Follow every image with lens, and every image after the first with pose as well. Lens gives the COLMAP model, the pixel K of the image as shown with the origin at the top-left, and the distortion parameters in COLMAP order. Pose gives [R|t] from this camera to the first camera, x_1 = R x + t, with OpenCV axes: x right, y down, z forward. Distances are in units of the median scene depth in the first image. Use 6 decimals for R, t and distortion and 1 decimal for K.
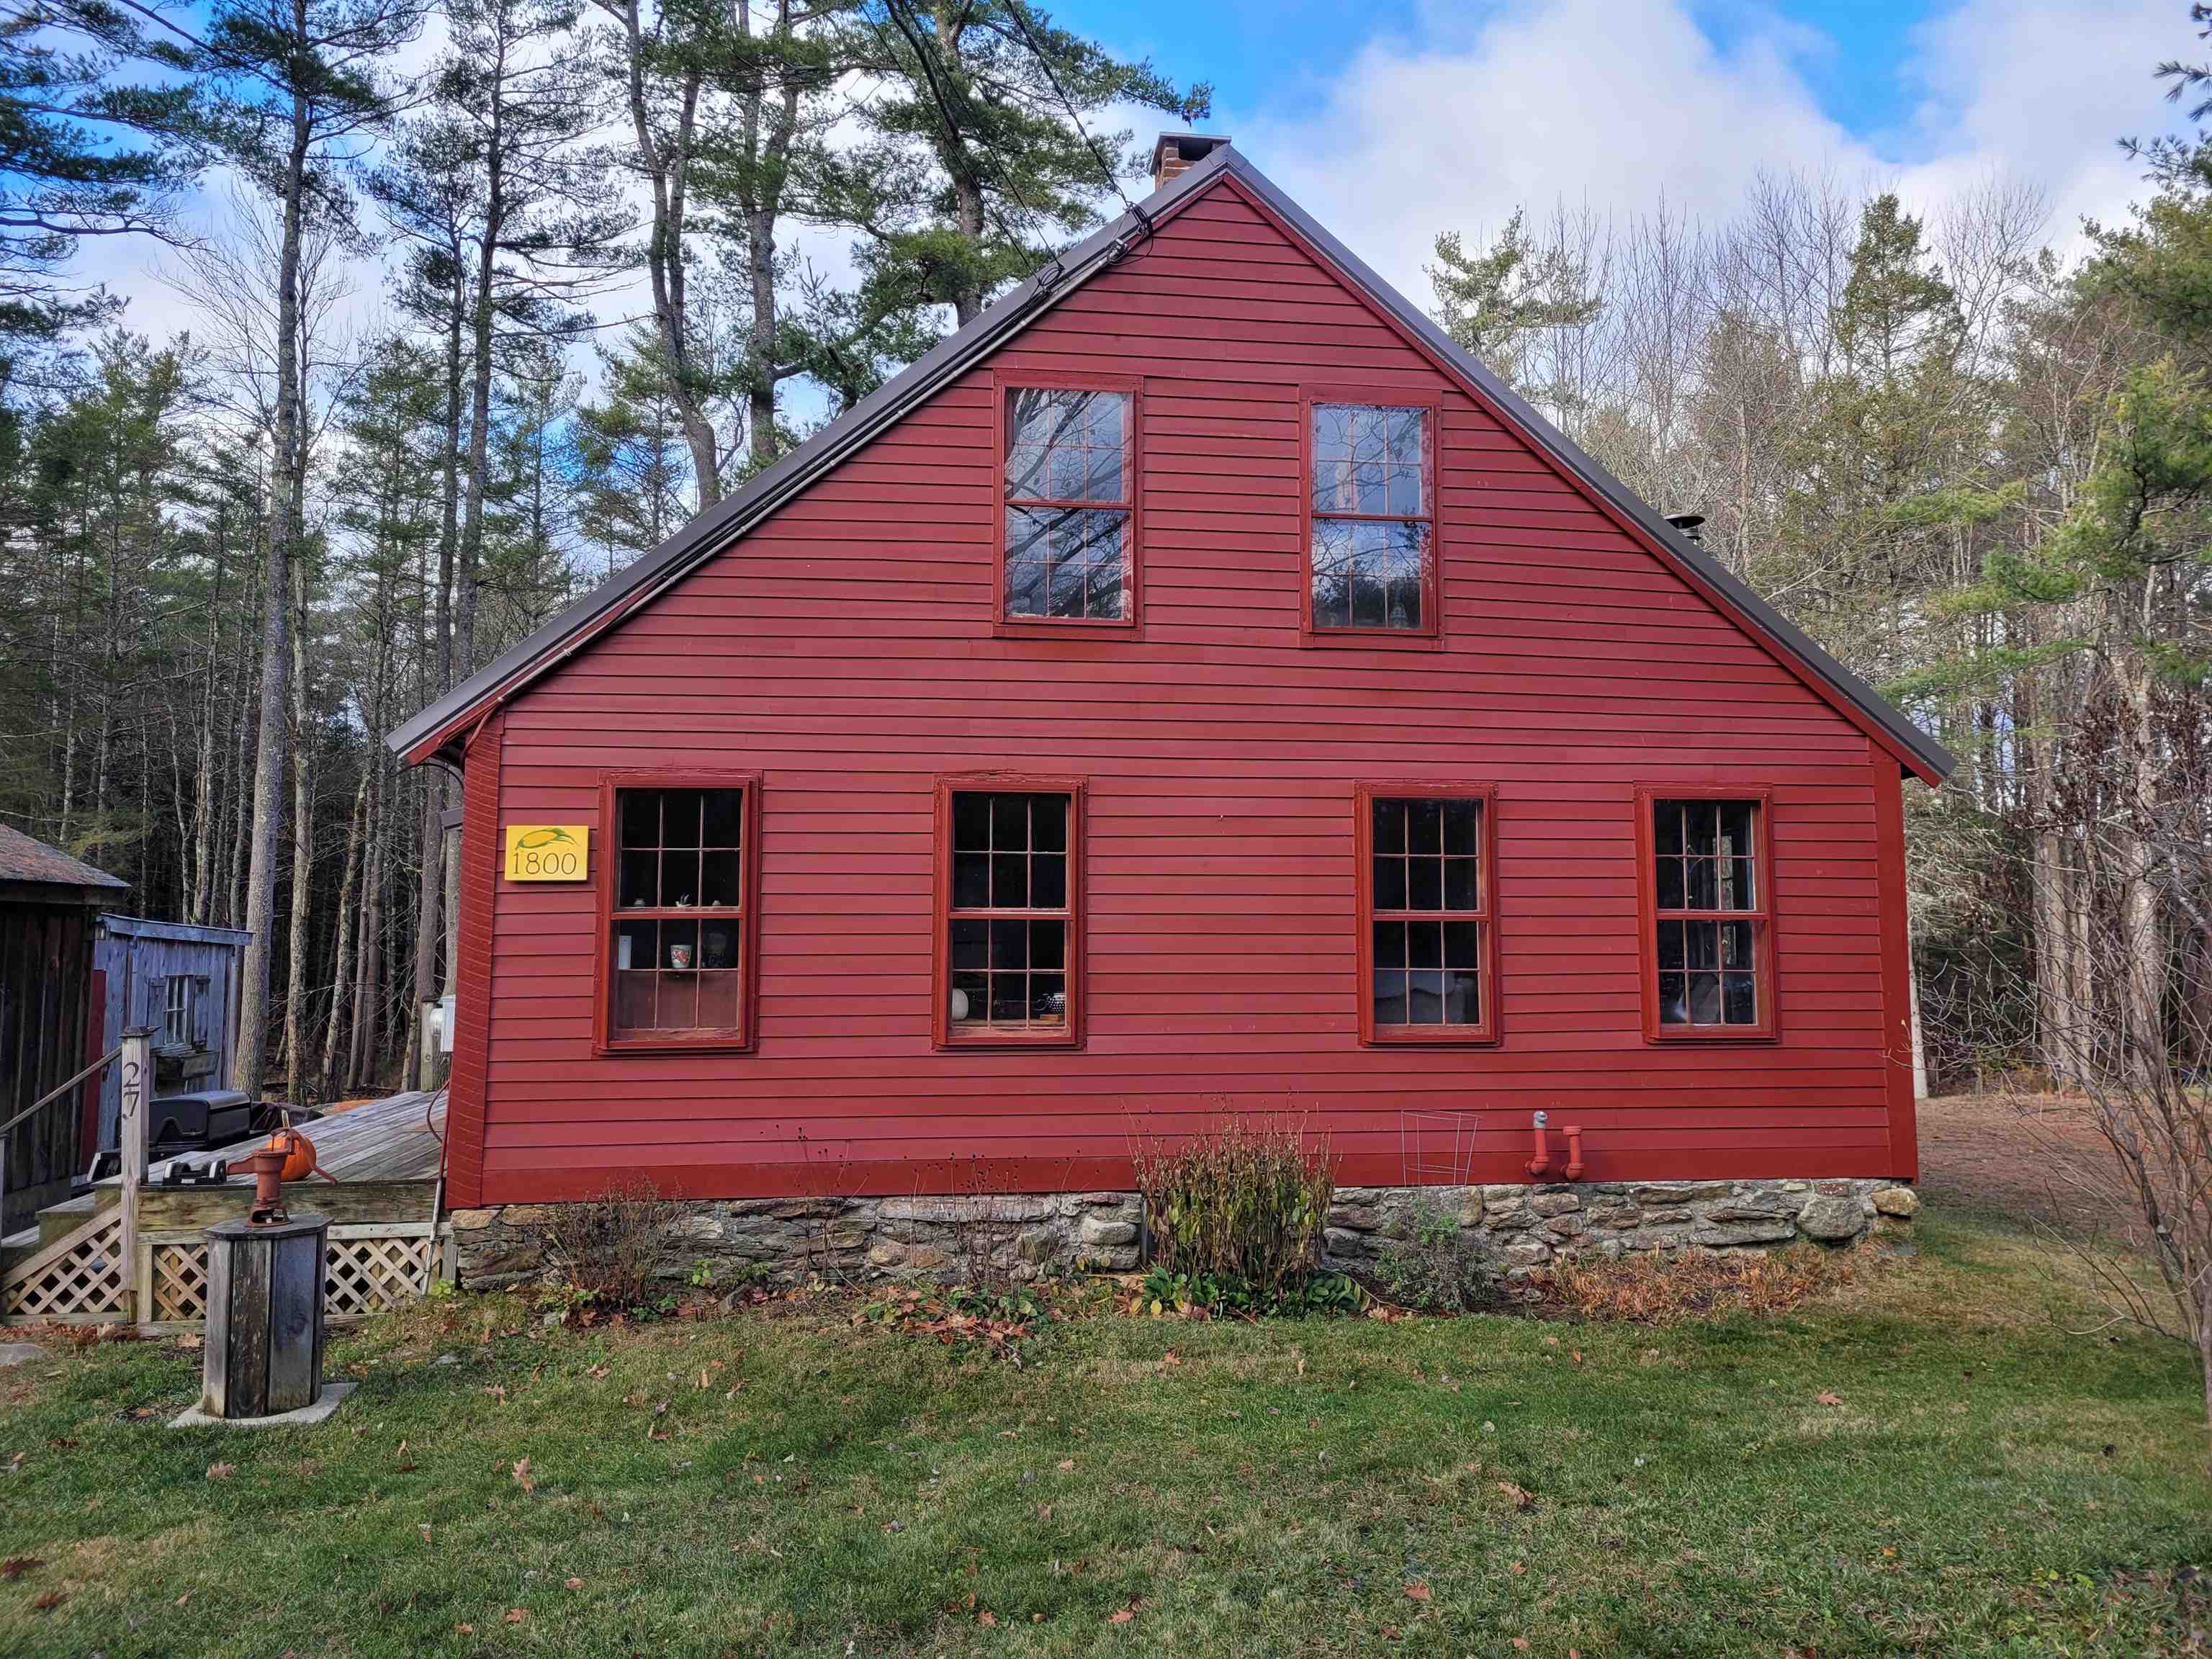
lens RADIAL K [[1658.3, 0, 1117.8], [0, 1658.3, 824.3], [0, 0, 1]] dist [0.067272, -0.067881]
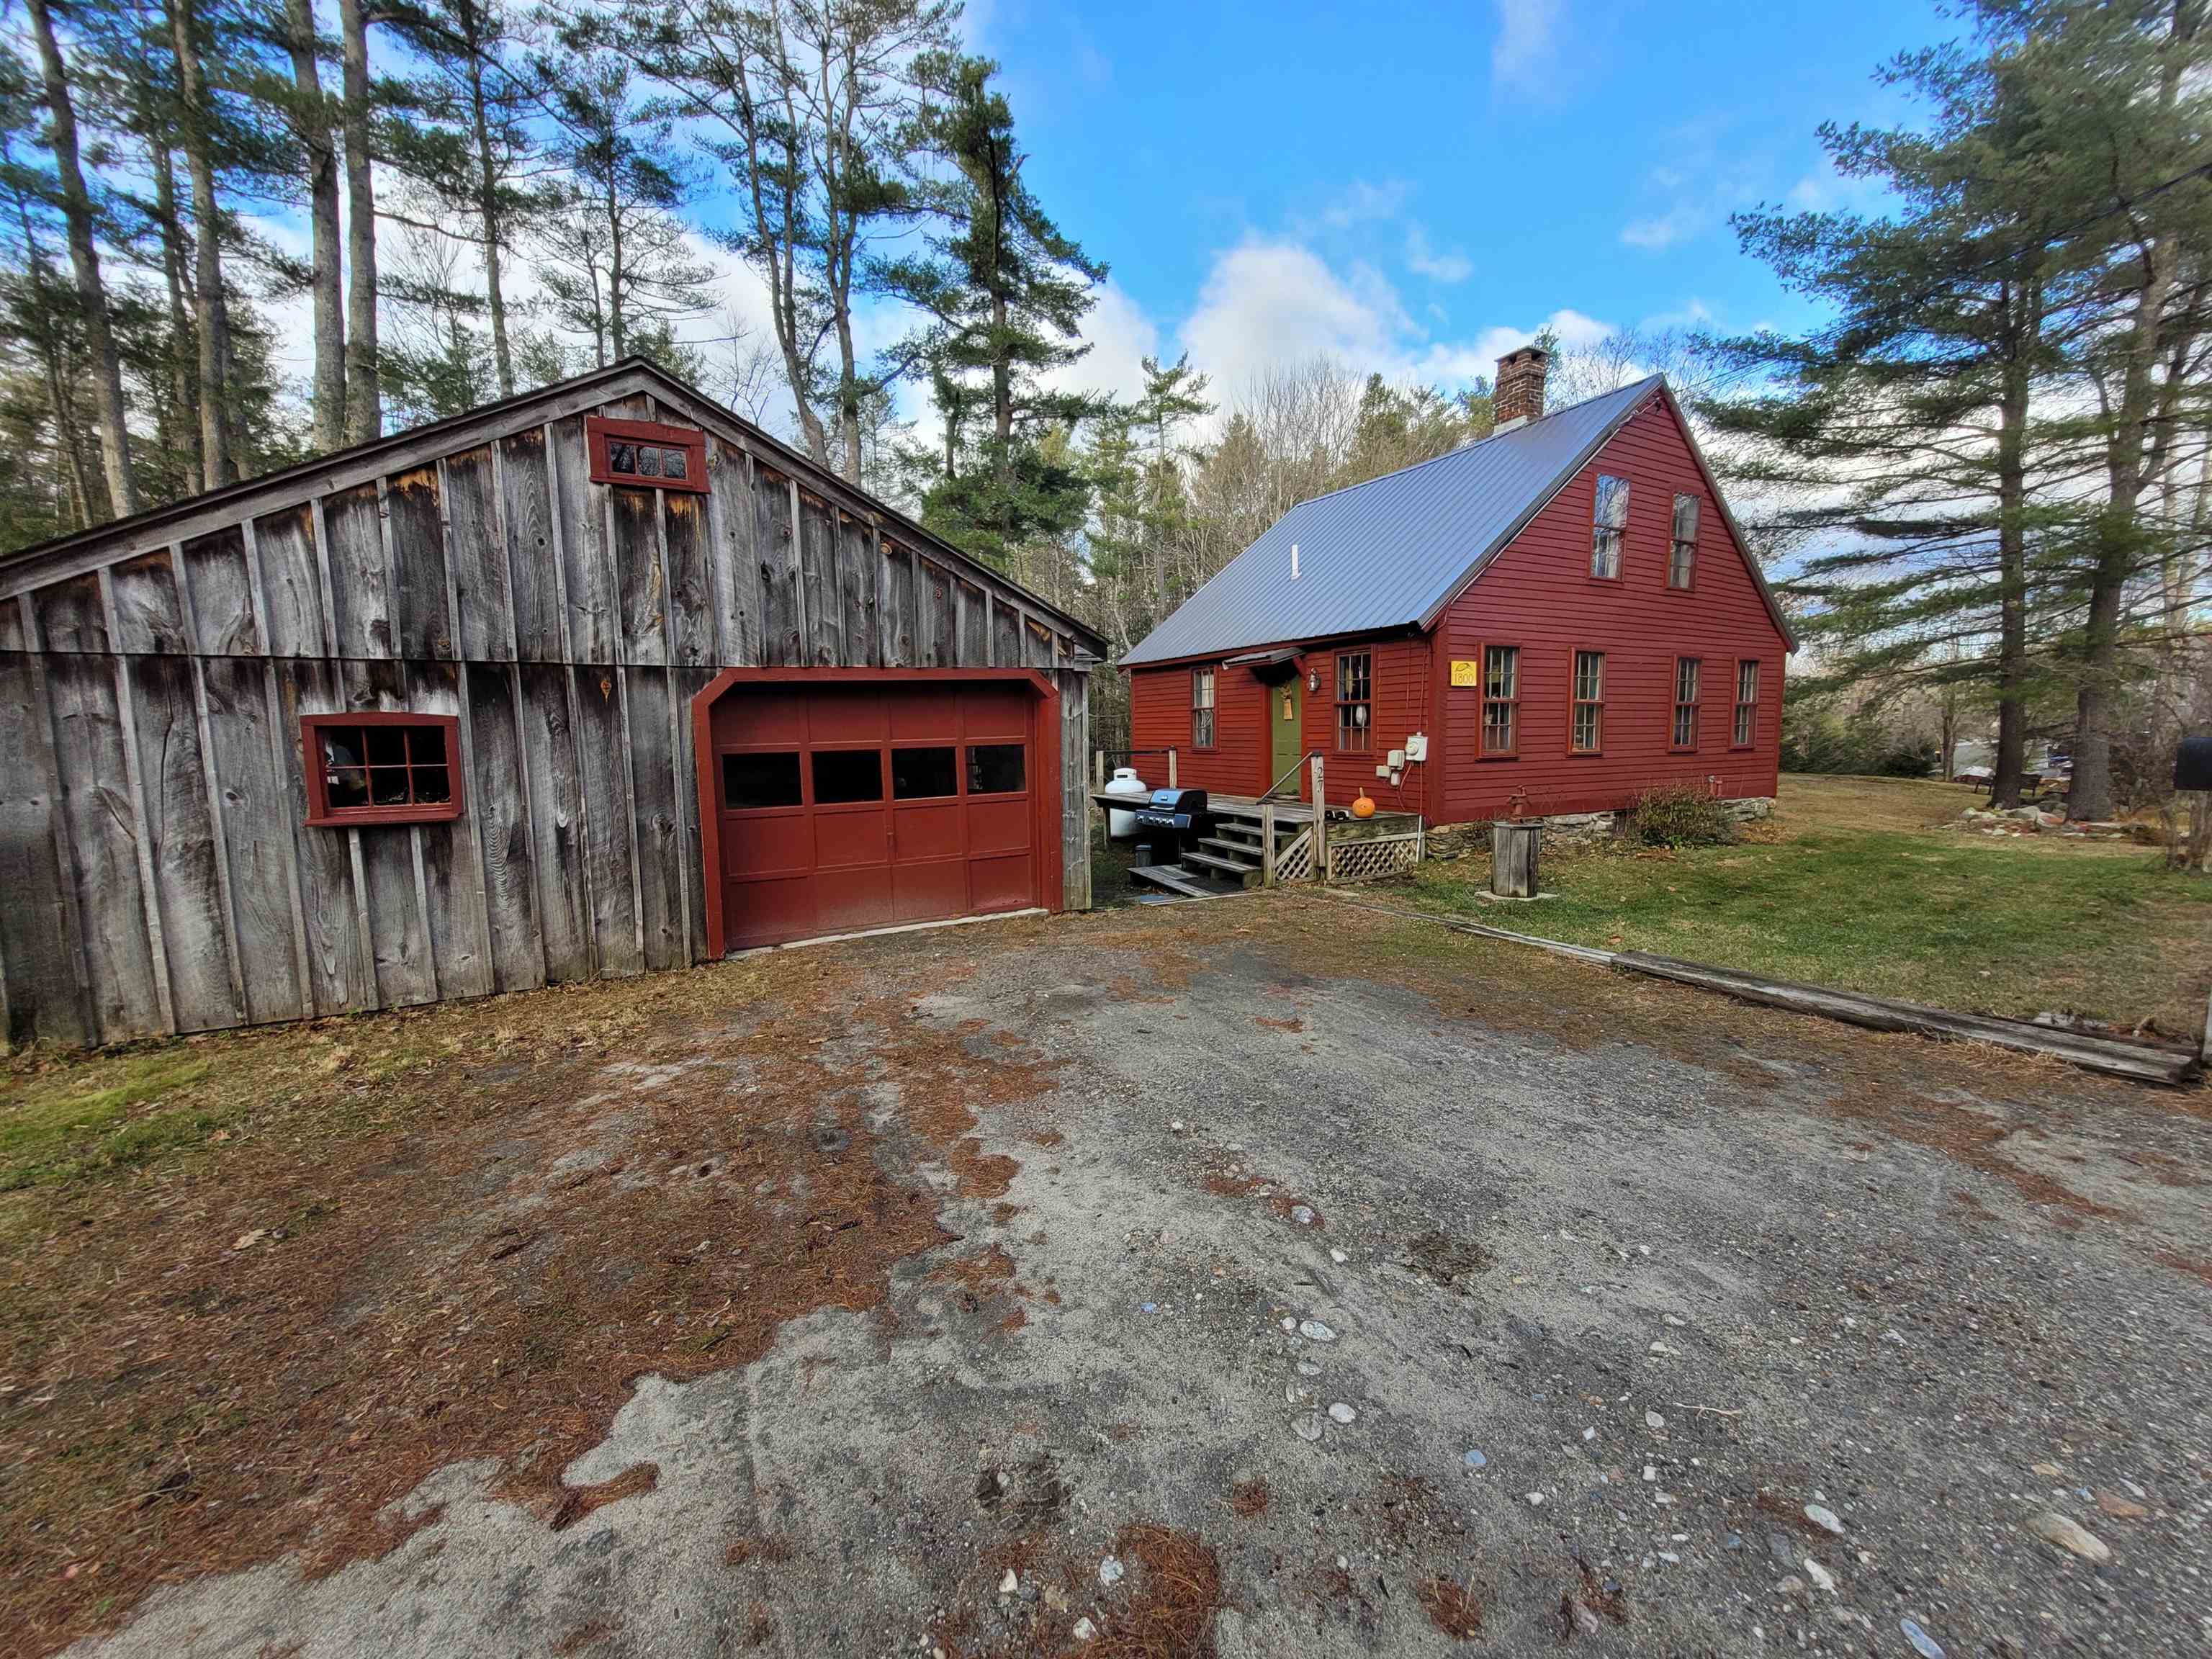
lens RADIAL K [[868.4, 0, 1110.8], [0, 868.4, 831.7], [0, 0, 1]] dist [0.017335, -0.006192]
pose [[0.930888, -0.049115, 0.361987, -1.241177], [-0.017718, 0.983684, 0.179031, 0.025046], [-0.364874, -0.173071, 0.914830, 0.040313]]
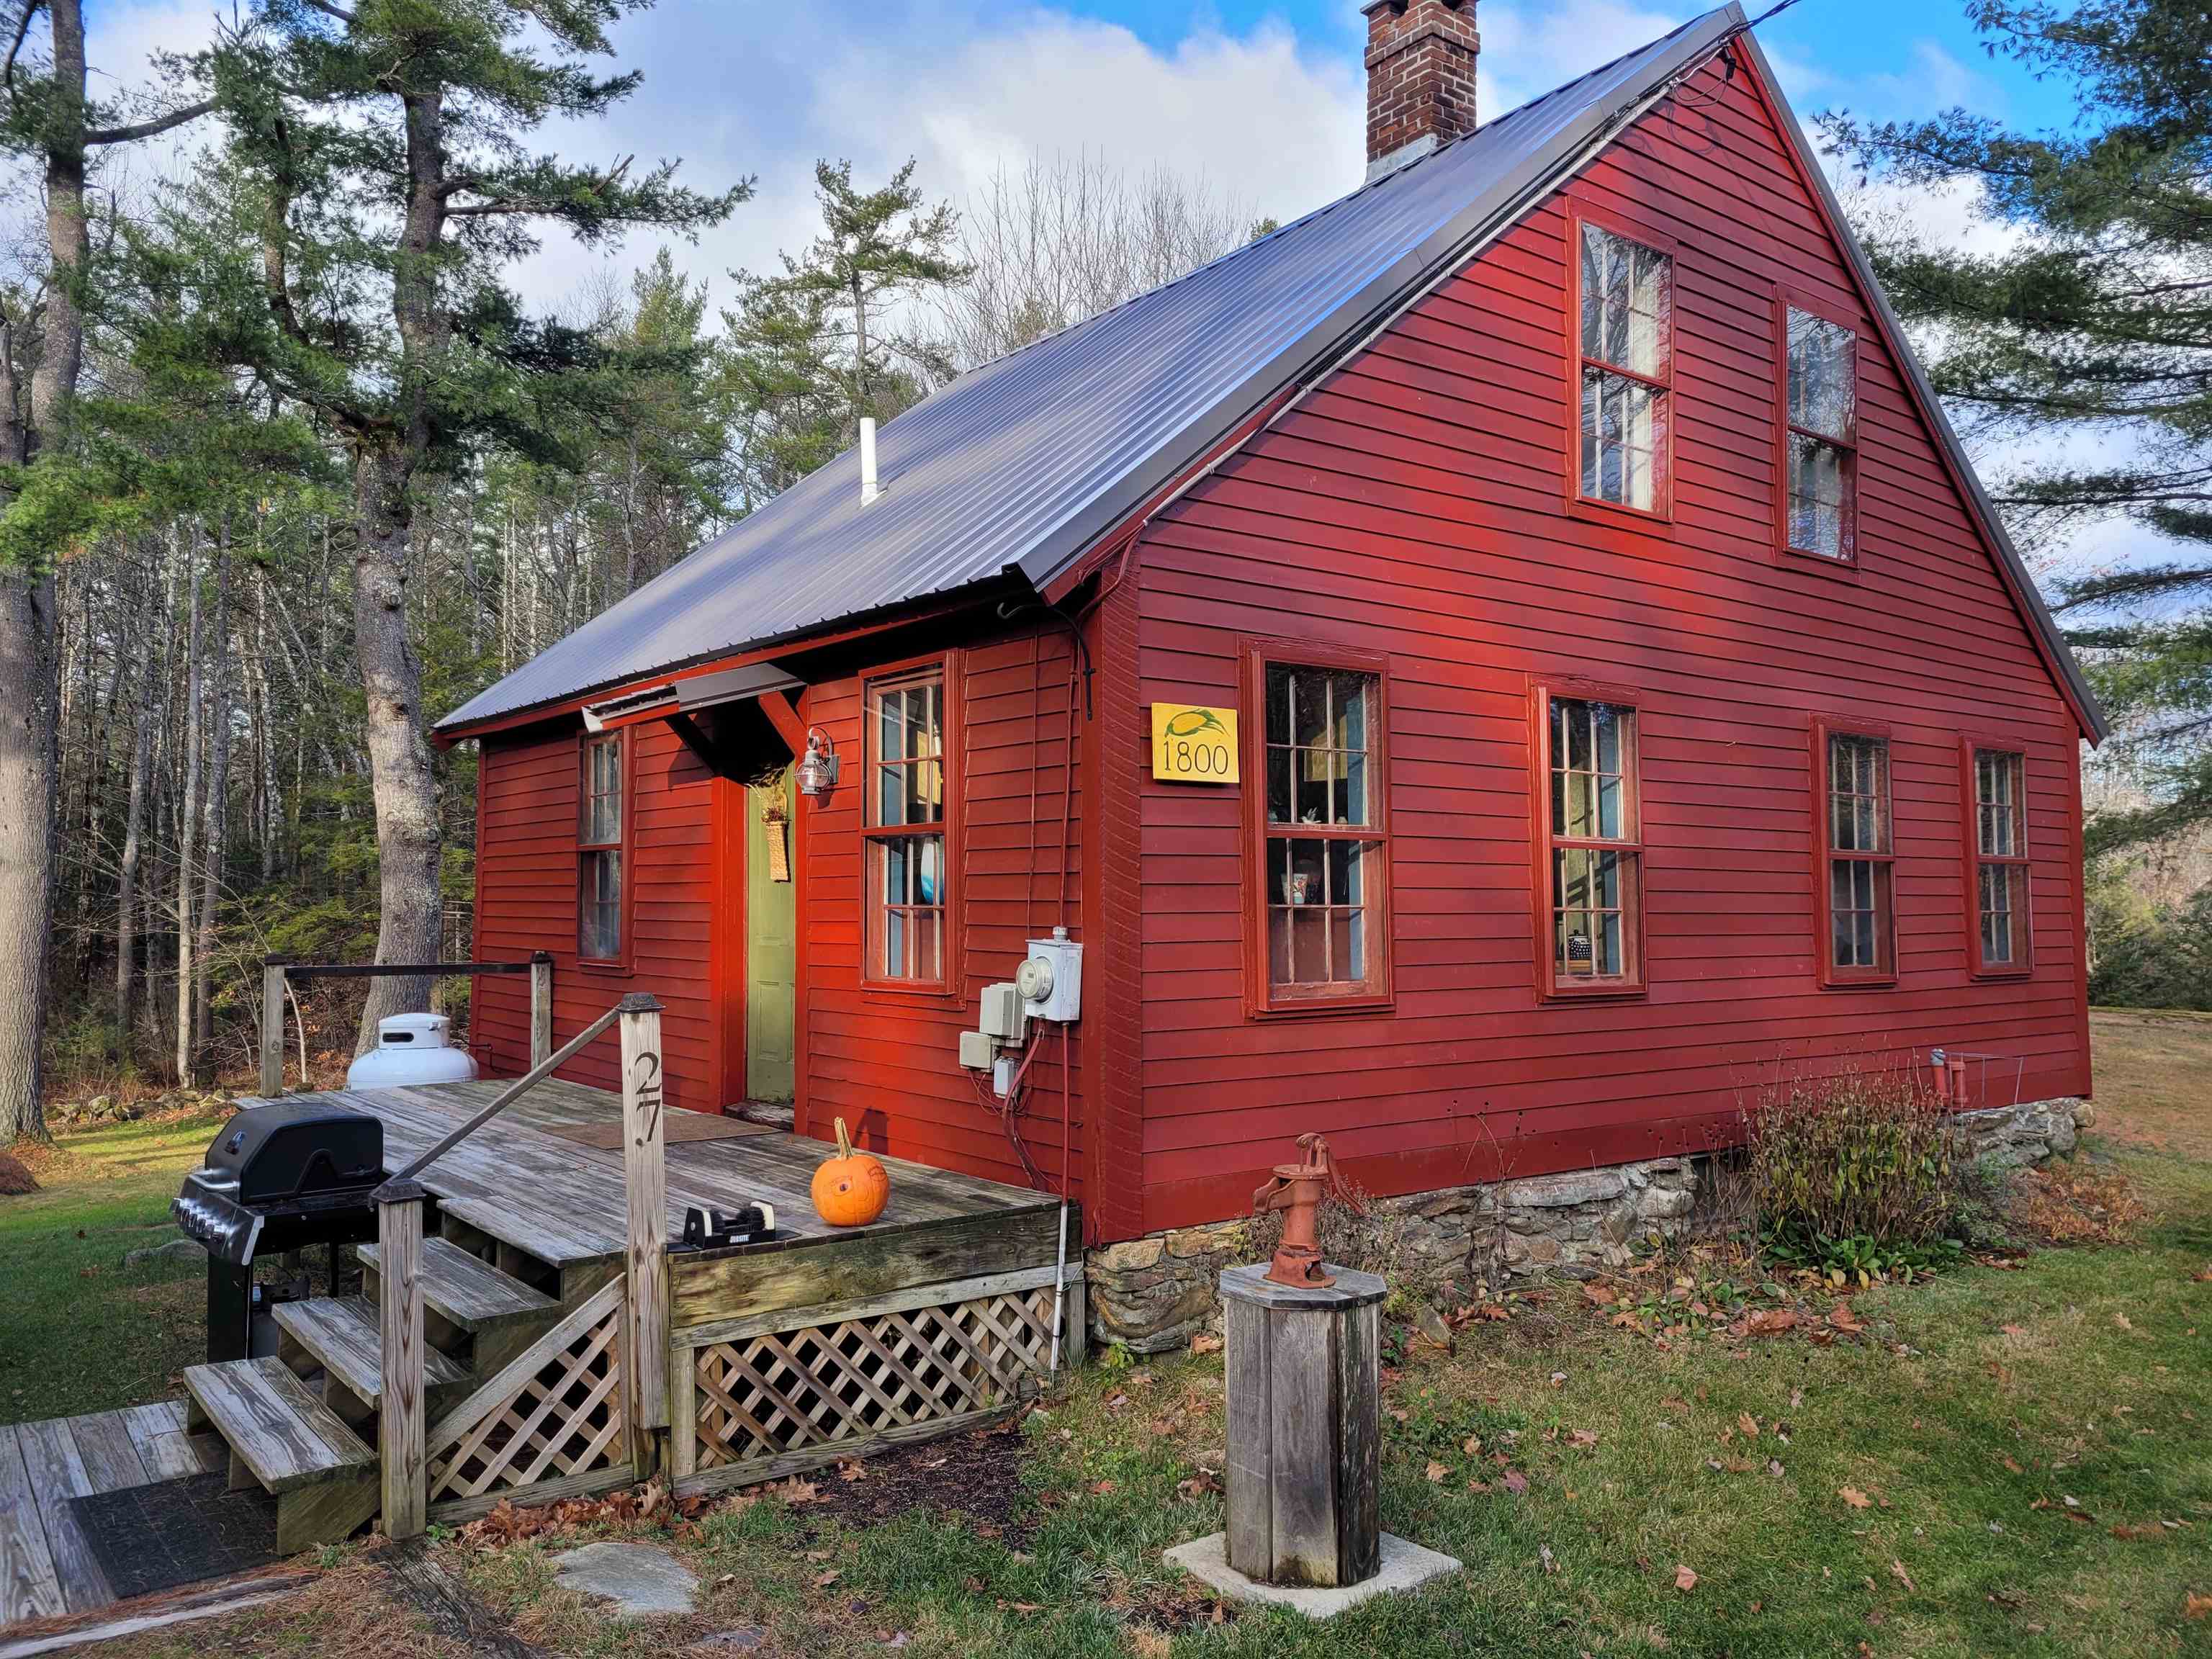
lens RADIAL K [[1658.3, 0, 1117.8], [0, 1658.3, 824.3], [0, 0, 1]] dist [0.067272, -0.067881]
pose [[0.862943, 0.027745, 0.504538, -0.734207], [-0.040279, 0.999091, 0.013951, 0.043518], [-0.503693, -0.032362, 0.863277, 0.392762]]
